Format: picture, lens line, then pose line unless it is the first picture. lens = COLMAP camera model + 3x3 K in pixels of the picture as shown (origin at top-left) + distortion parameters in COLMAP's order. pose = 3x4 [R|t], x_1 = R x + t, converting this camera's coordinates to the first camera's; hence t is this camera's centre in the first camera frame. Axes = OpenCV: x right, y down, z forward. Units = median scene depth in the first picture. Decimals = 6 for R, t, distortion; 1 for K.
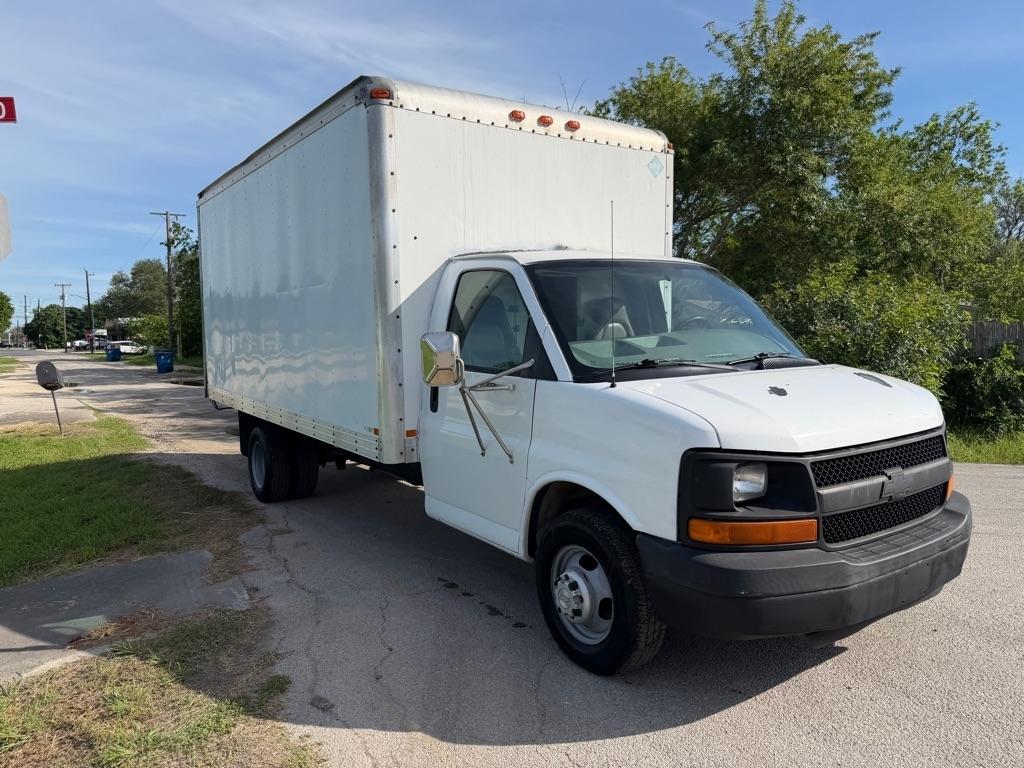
lens RADIAL K [[735.8, 0, 512.1], [0, 735.8, 396.1], [0, 0, 1]] dist [0.006157, -0.011116]
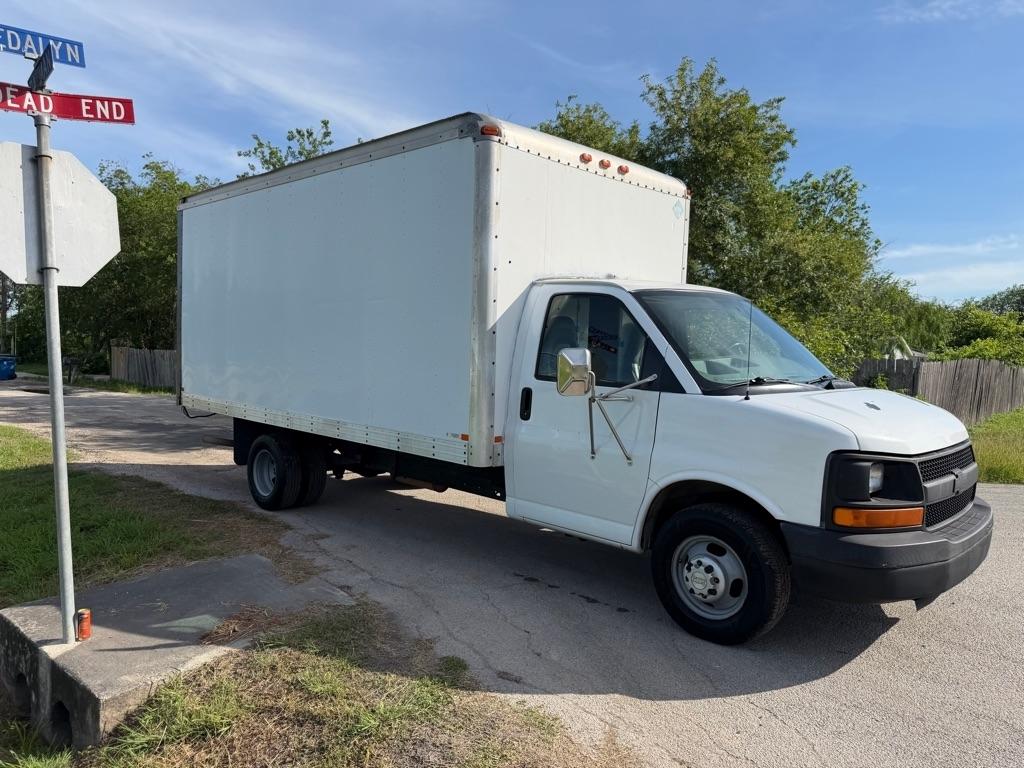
lens RADIAL K [[737.0, 0, 494.9], [0, 737.0, 397.8], [0, 0, 1]] dist [0.006014, -0.007315]
pose [[0.982829, 0.025410, 0.182759, -0.364892], [-0.020881, 0.999426, -0.026661, 0.018848], [-0.183332, 0.022387, 0.982796, -0.076380]]
